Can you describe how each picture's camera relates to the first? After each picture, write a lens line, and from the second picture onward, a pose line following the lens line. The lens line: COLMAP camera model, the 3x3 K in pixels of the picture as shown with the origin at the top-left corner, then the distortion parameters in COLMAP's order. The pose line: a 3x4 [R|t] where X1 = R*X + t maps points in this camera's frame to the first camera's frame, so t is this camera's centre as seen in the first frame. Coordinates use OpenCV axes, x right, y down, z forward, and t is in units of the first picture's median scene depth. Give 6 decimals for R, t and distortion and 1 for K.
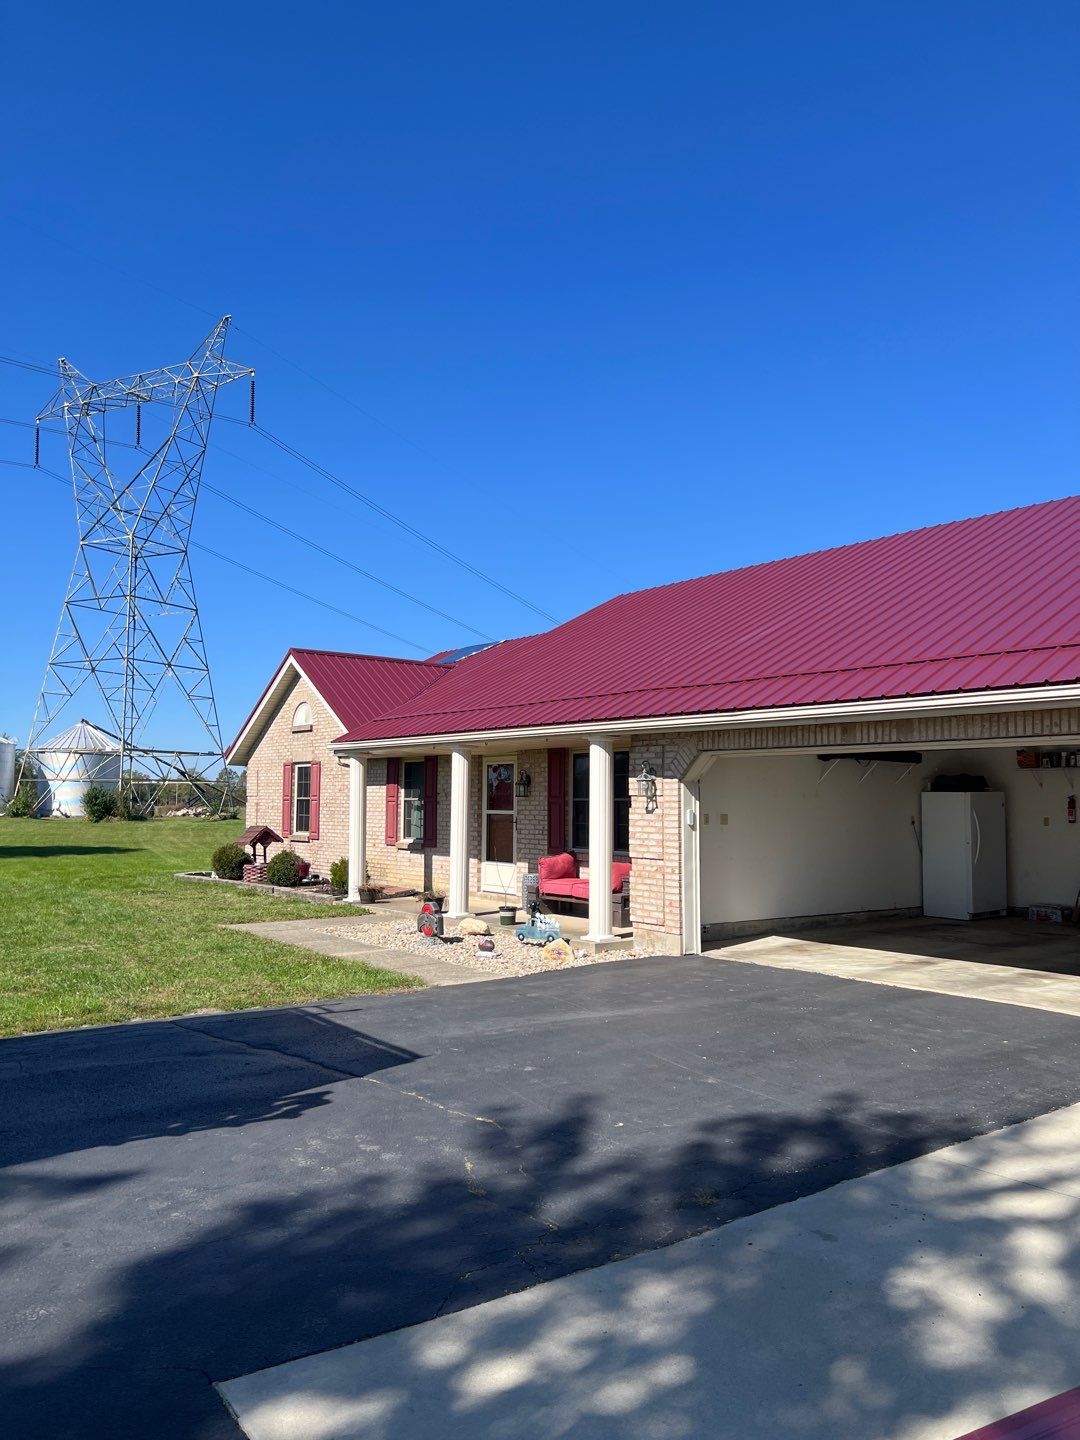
lens RADIAL K [[1099.6, 0, 521.2], [0, 1099.6, 723.2], [0, 0, 1]] dist [0.058884, -0.072390]
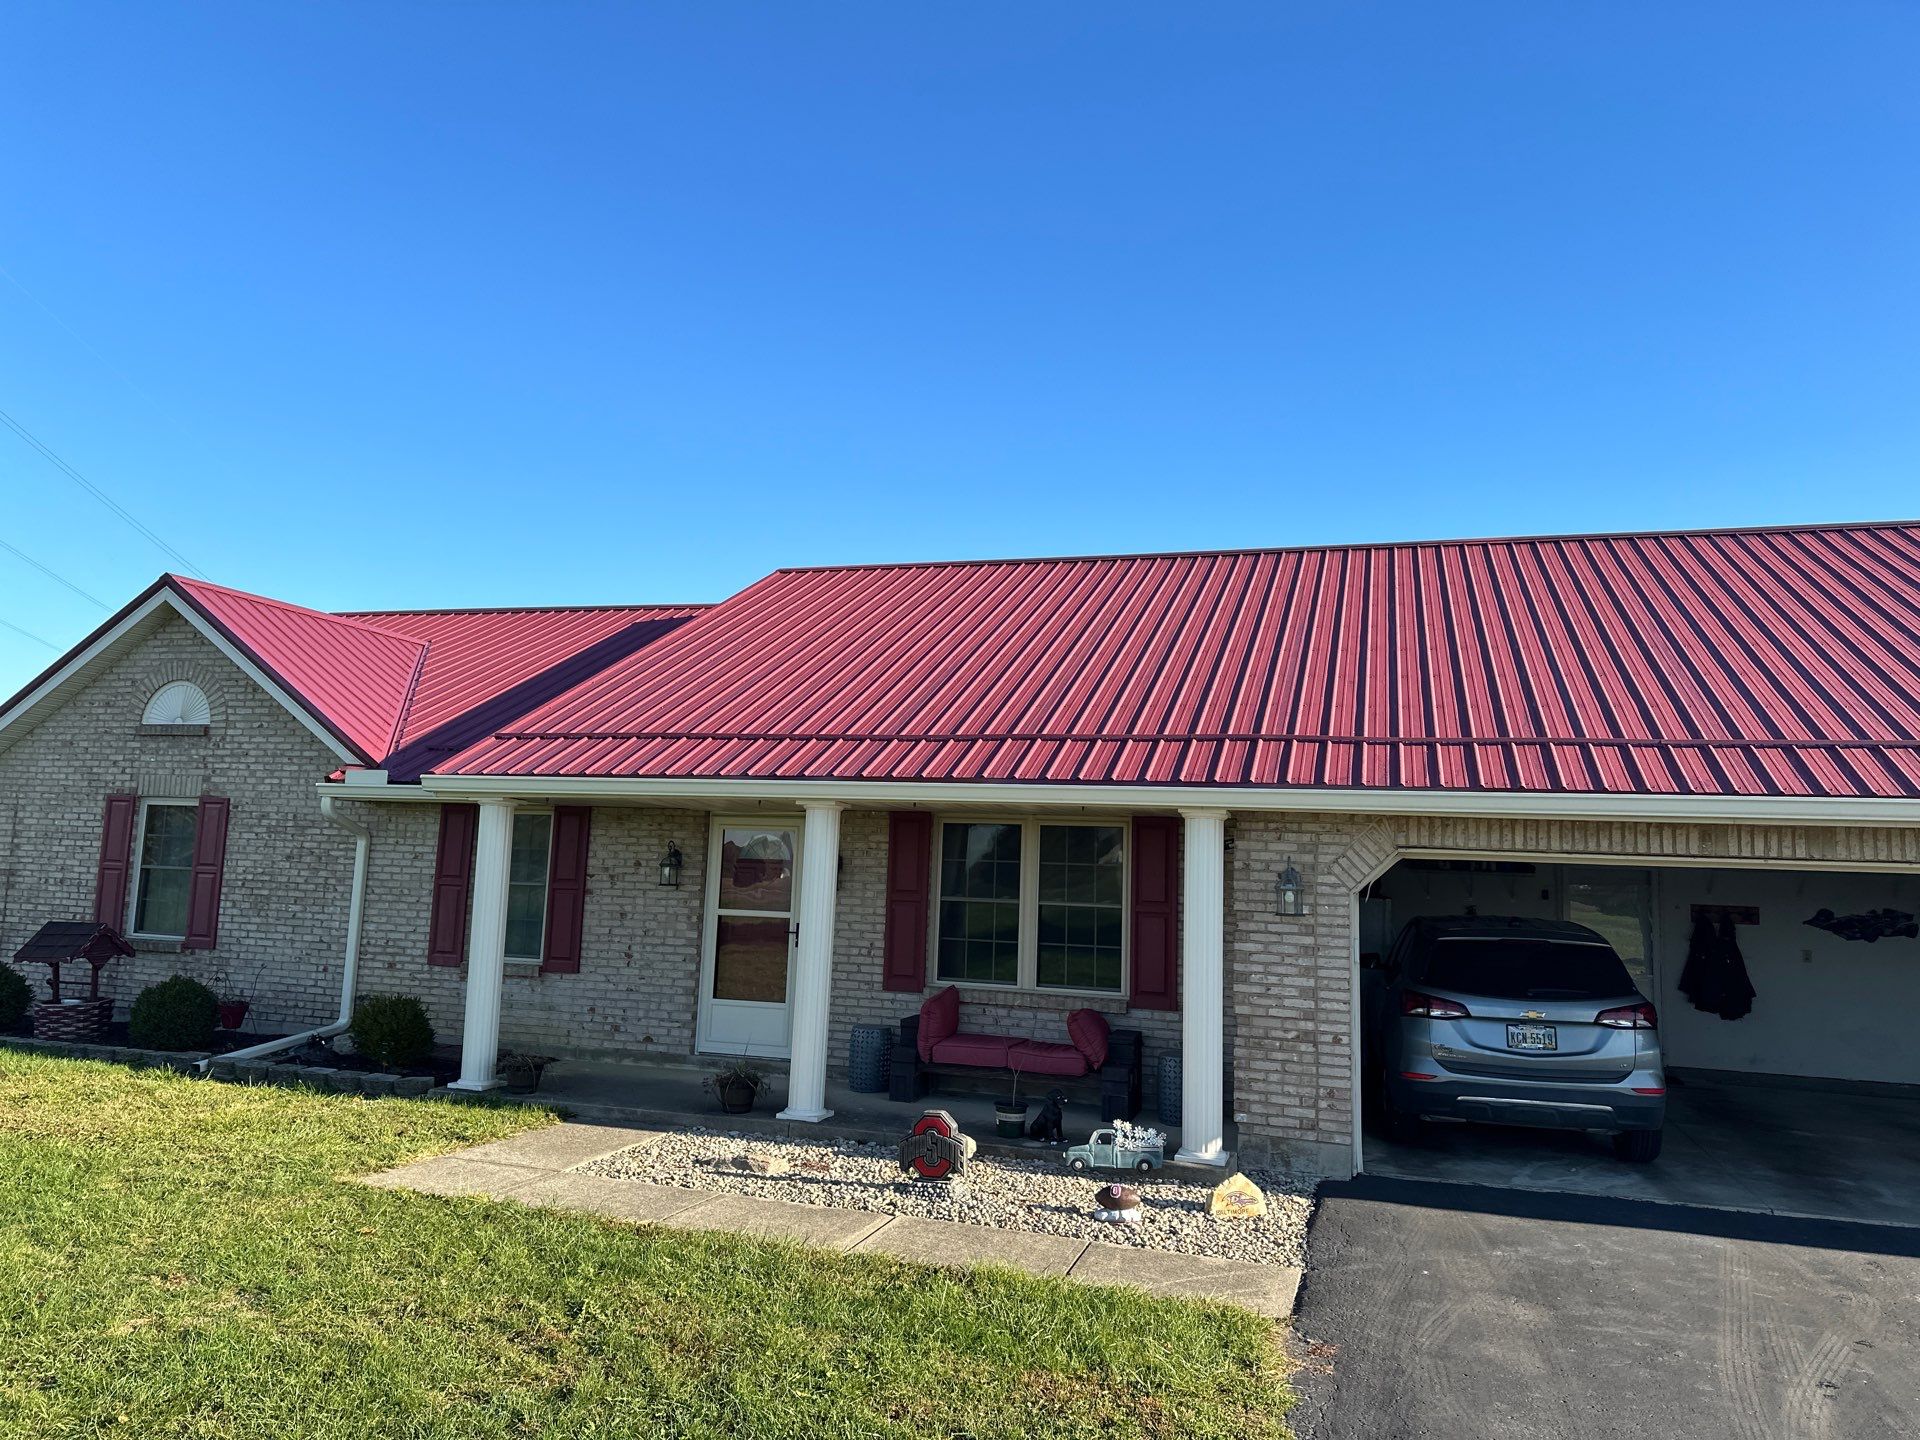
lens RADIAL K [[1362.3, 0, 967.4], [0, 1362.3, 693.6], [0, 0, 1]] dist [0.060937, -0.063841]
pose [[0.818272, 0.094428, 0.567022, -0.471030], [-0.070534, 0.995455, -0.063987, 0.004884], [-0.570487, 0.012364, 0.821214, 0.468294]]
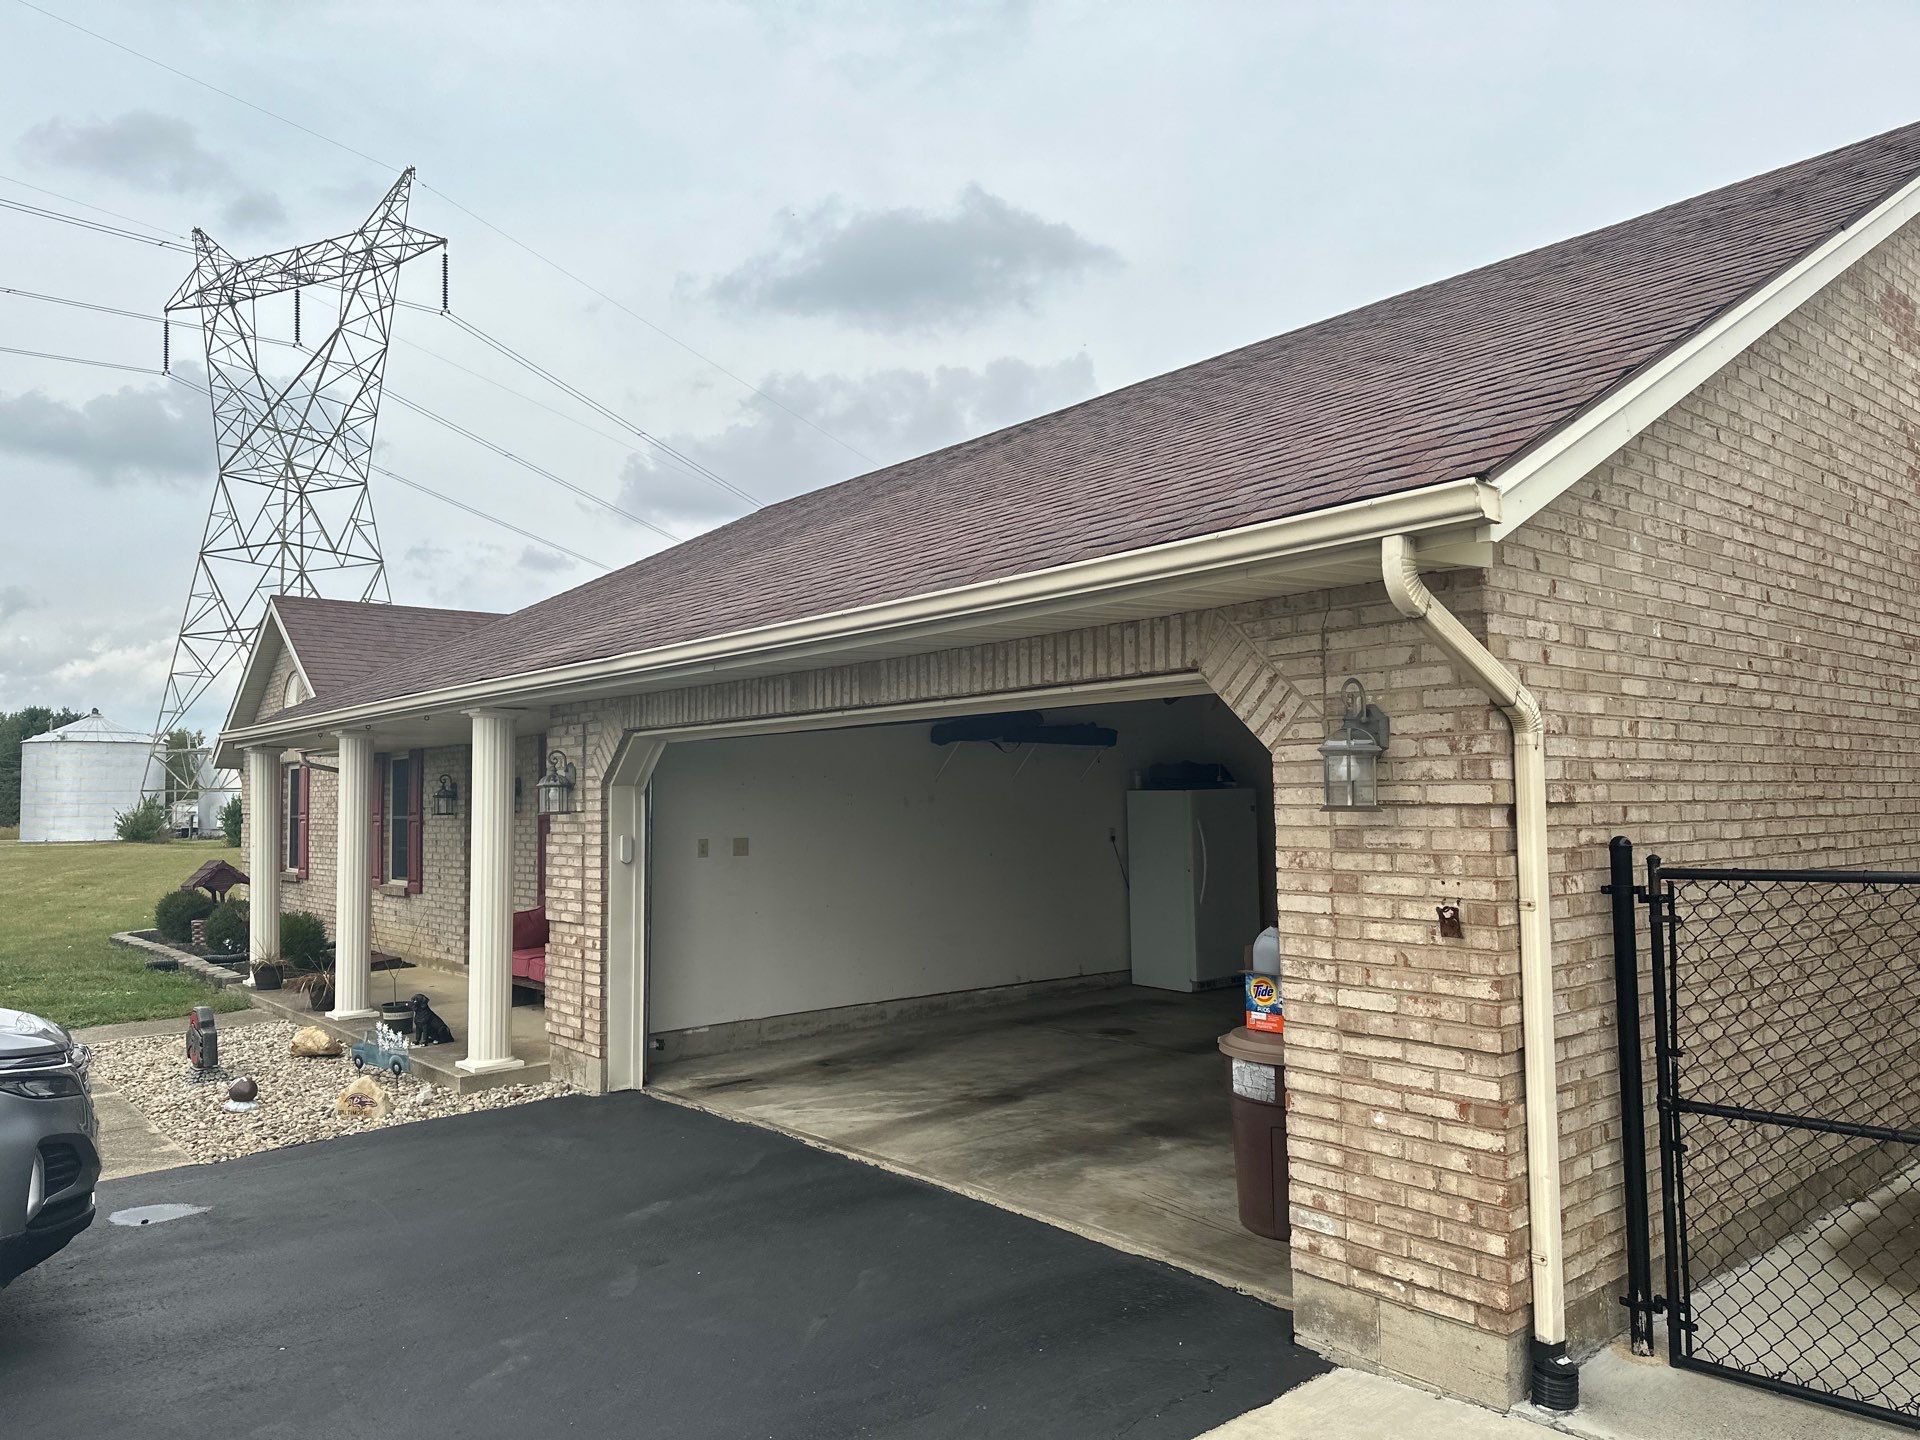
lens RADIAL K [[1362.3, 0, 946.2], [0, 1362.3, 721.6], [0, 0, 1]] dist [0.060937, -0.063841]
pose [[0.998564, -0.018191, 0.050397, 0.276120], [0.017574, 0.999766, 0.012642, 0.013365], [-0.050615, -0.011738, 0.998649, 0.279959]]
